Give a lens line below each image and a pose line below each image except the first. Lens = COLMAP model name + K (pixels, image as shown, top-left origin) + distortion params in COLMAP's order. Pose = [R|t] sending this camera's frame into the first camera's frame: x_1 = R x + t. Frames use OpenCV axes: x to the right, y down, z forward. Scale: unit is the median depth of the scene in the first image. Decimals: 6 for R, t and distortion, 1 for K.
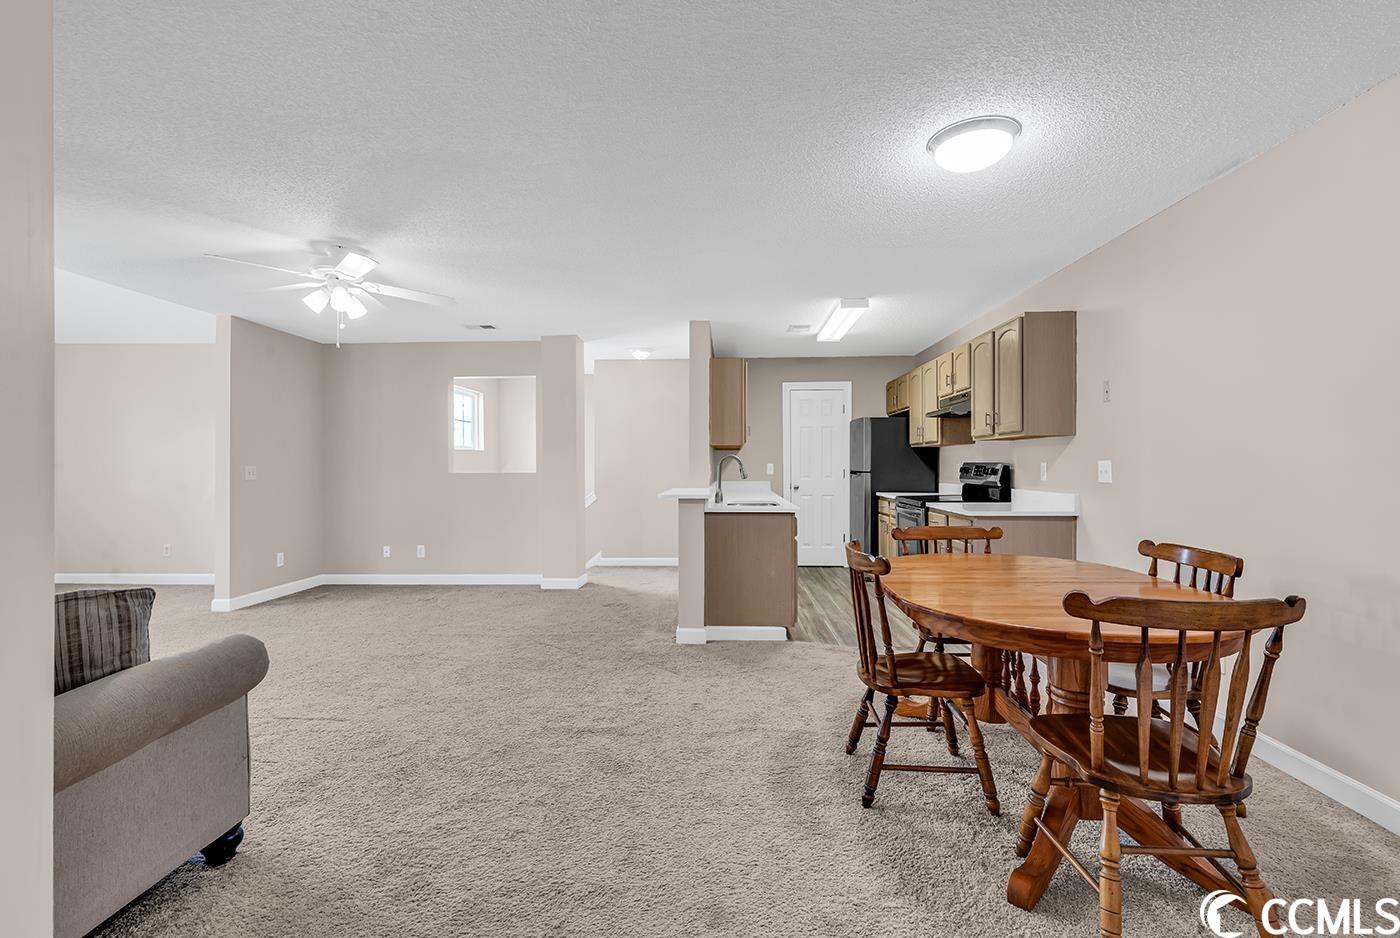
lens RADIAL K [[624.7, 0, 700.9], [0, 624.7, 465.8], [0, 0, 1]] dist [0.008252, -0.001549]
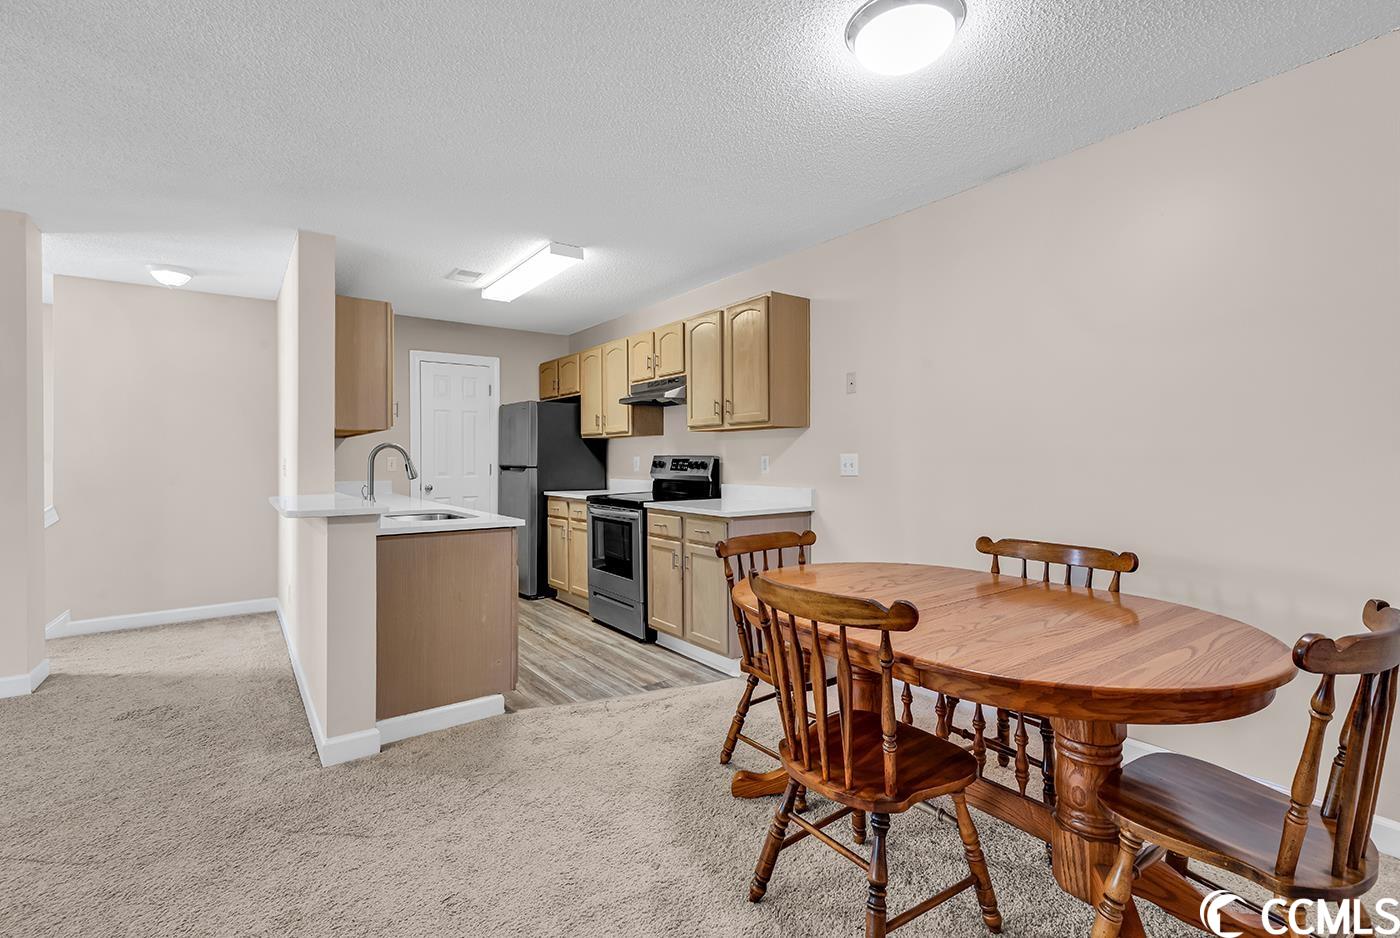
lens RADIAL K [[631.4, 0, 696.7], [0, 631.4, 457.2], [0, 0, 1]] dist [0.010460, -0.002845]
pose [[0.779125, 0.001244, 0.626867, -0.119006], [0.002505, 0.999984, -0.005098, 0.001555], [-0.626864, 0.005542, 0.779109, 0.280111]]
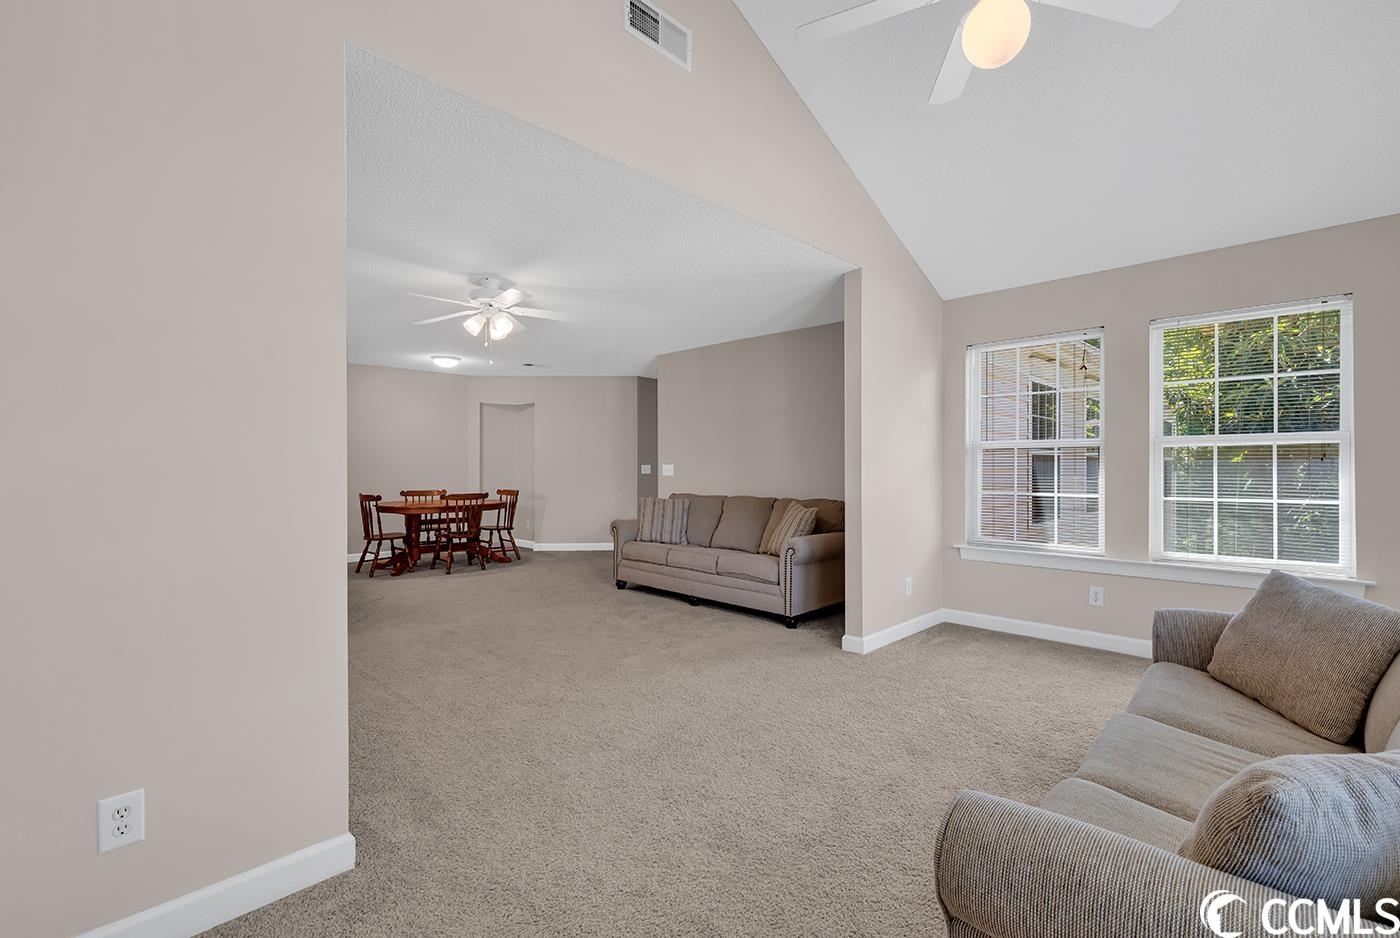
lens RADIAL K [[617.6, 0, 707.2], [0, 617.6, 464.8], [0, 0, 1]] dist [0.010110, -0.001168]
pose [[-0.752391, 0.005645, 0.658693, -1.237595], [0.003288, 0.999983, -0.004814, 0.006301], [-0.658709, -0.001456, -0.752397, 1.201518]]
